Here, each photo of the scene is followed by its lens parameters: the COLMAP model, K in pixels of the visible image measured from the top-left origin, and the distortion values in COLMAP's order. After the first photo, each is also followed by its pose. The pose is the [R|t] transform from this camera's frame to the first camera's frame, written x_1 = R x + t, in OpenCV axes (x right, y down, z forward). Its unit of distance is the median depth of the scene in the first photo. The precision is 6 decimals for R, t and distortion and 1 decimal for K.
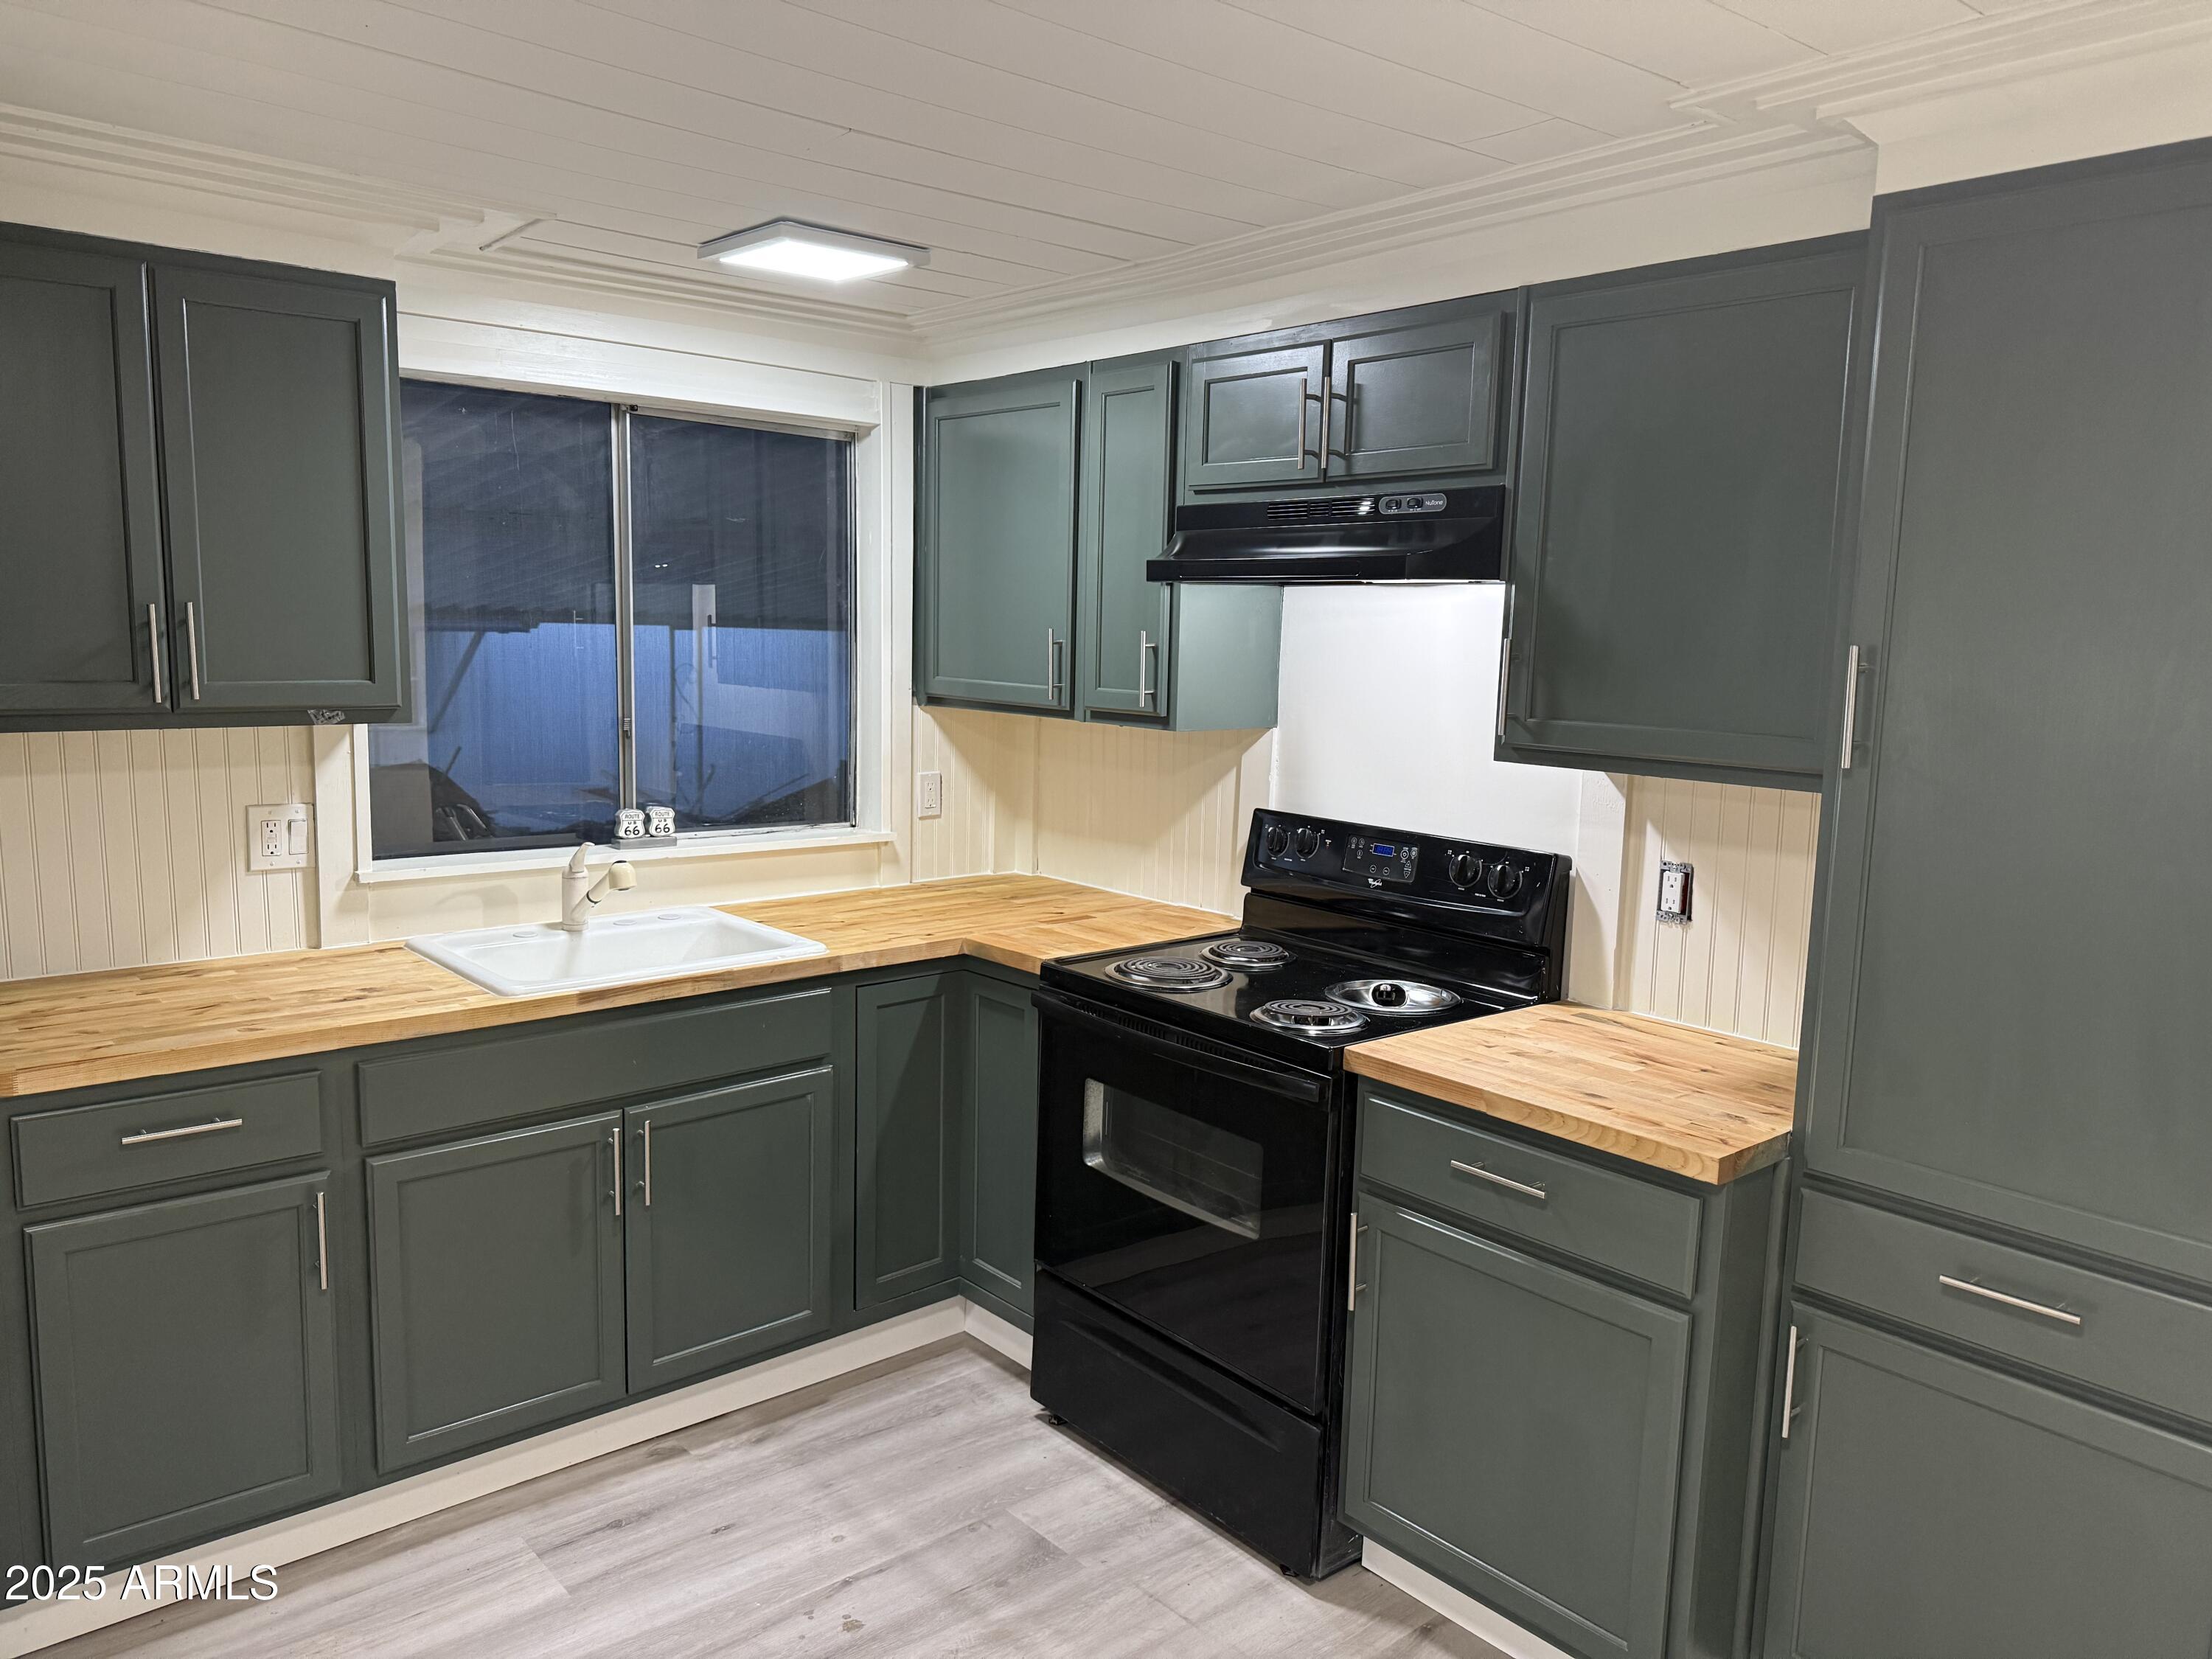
lens RADIAL K [[1568.6, 0, 1106.0], [0, 1568.6, 829.5], [0, 0, 1]] dist [0.063208, -0.064104]
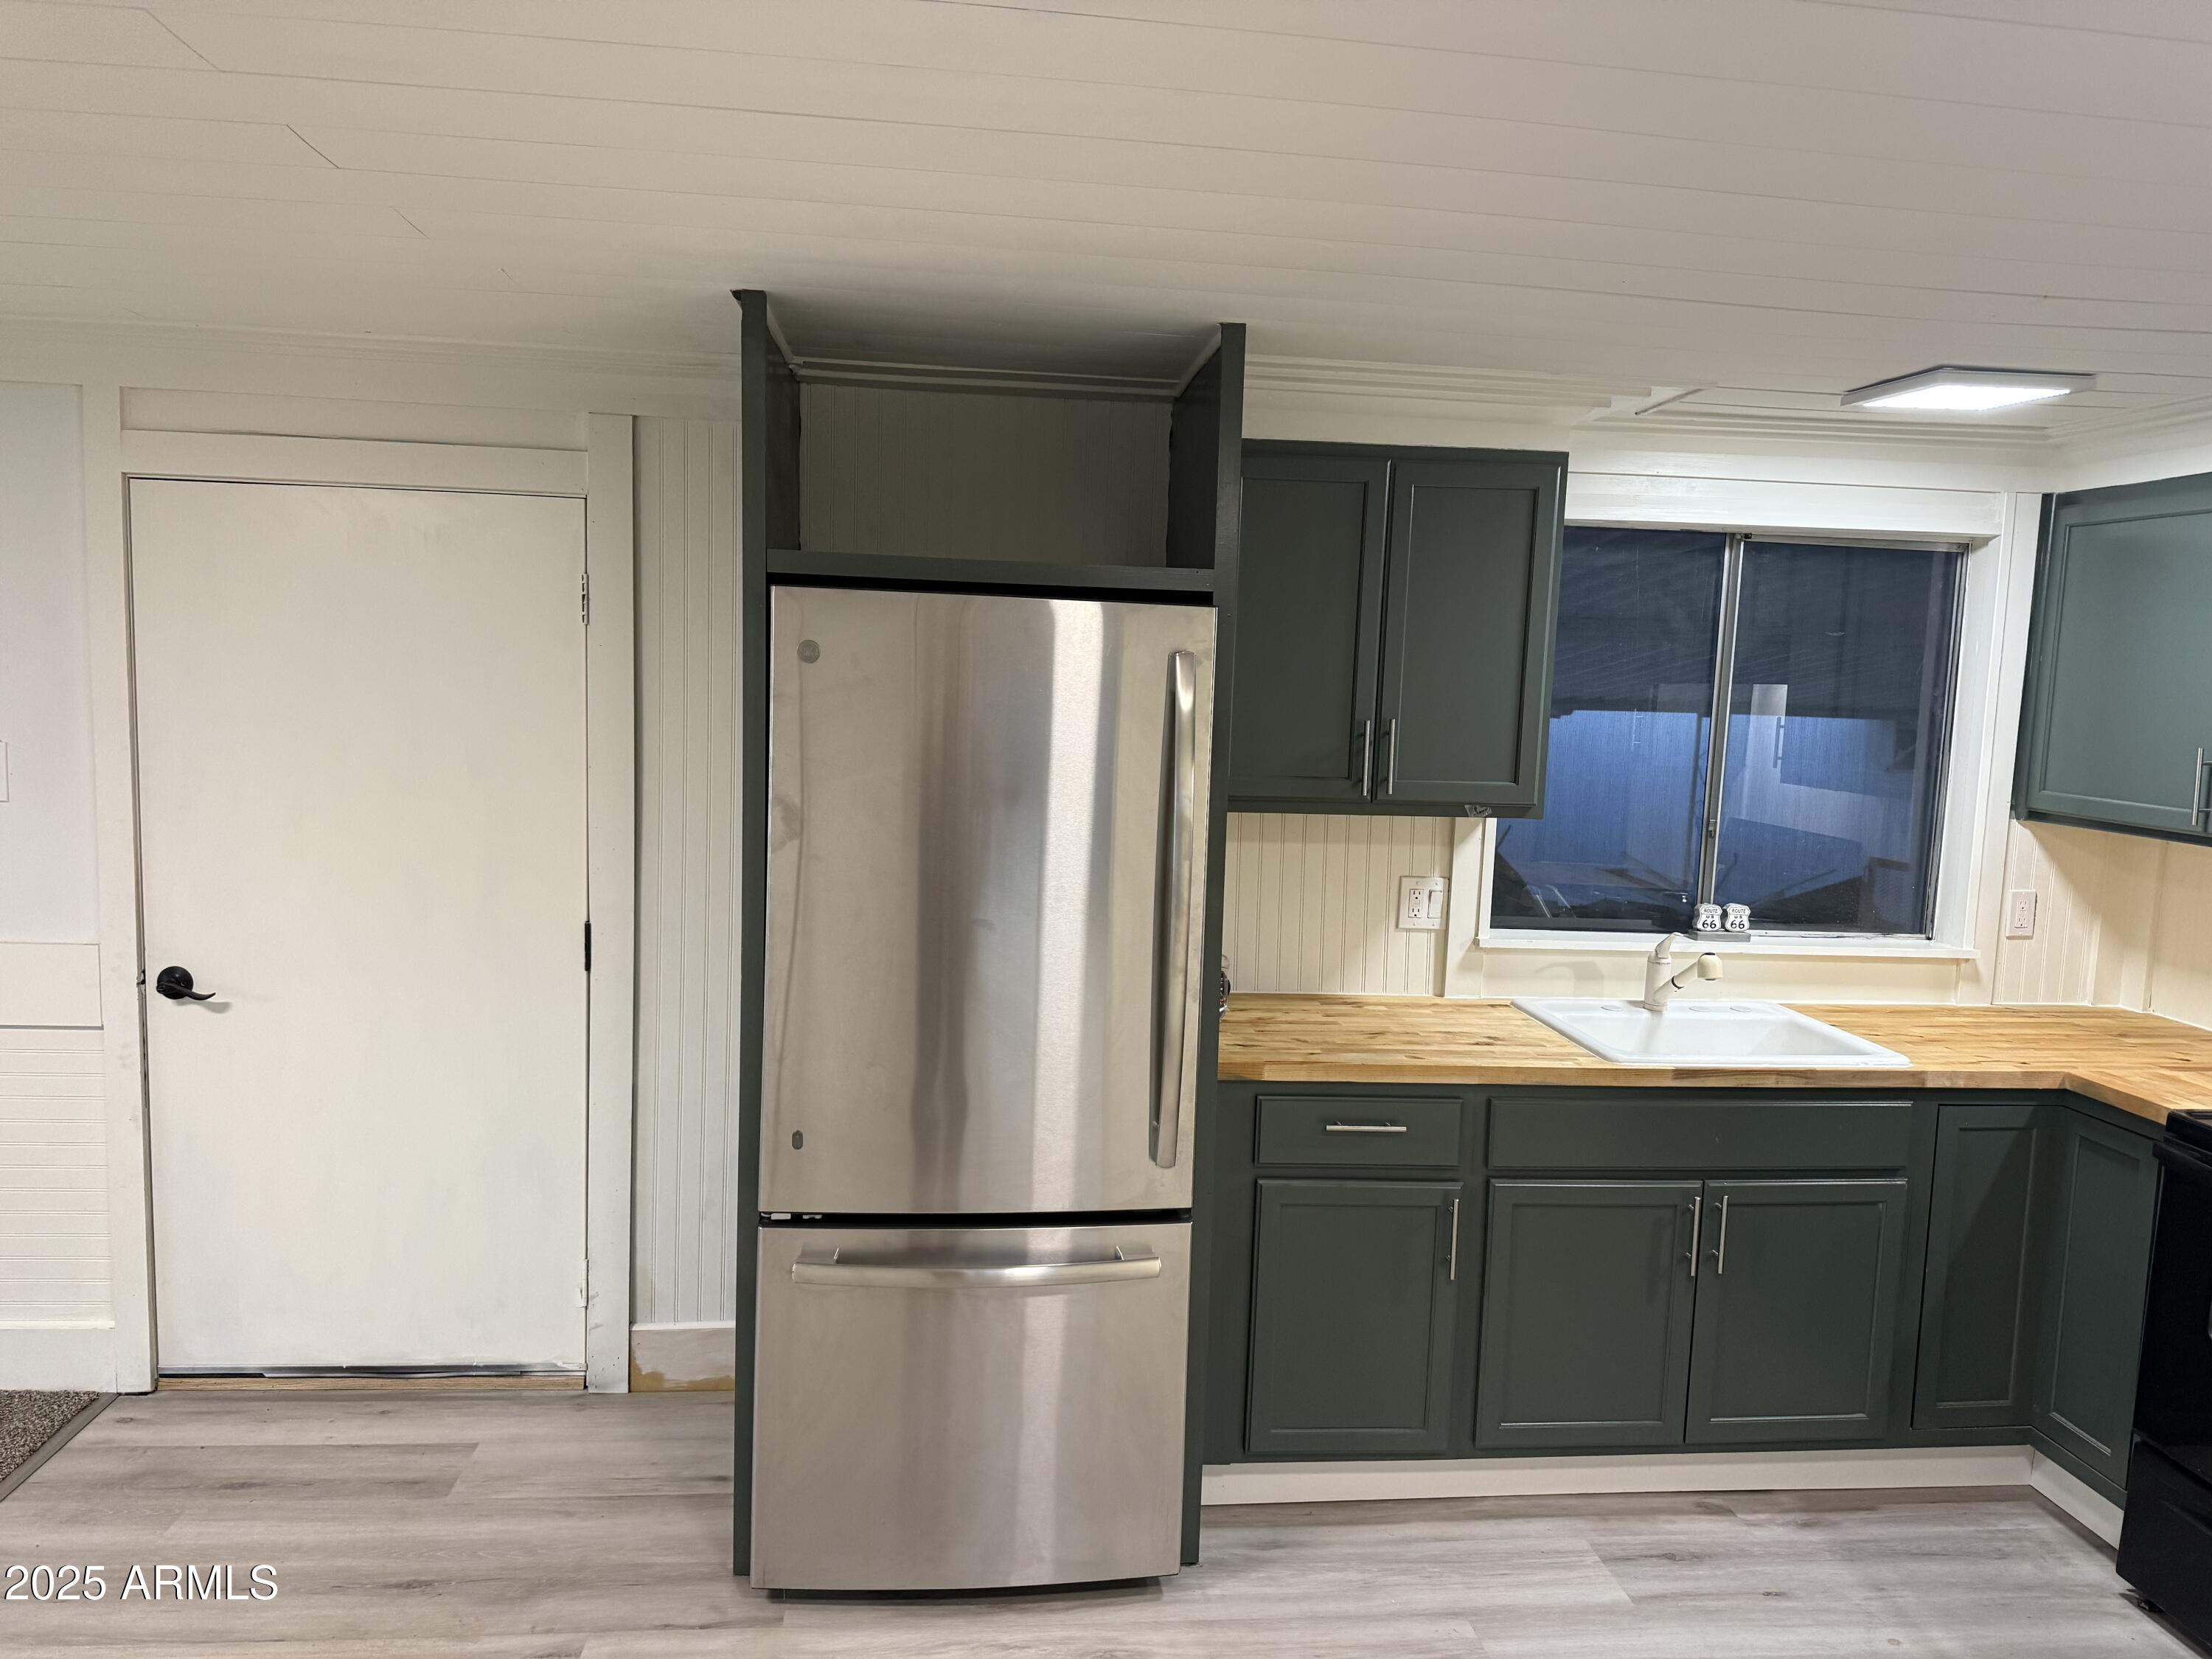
lens RADIAL K [[1568.6, 0, 1106.0], [0, 1568.6, 829.5], [0, 0, 1]] dist [0.063208, -0.064104]
pose [[0.824908, 0.066678, -0.561321, -0.041605], [-0.091100, 0.995720, -0.015599, -0.010053], [0.557878, 0.064004, 0.827451, -0.144726]]
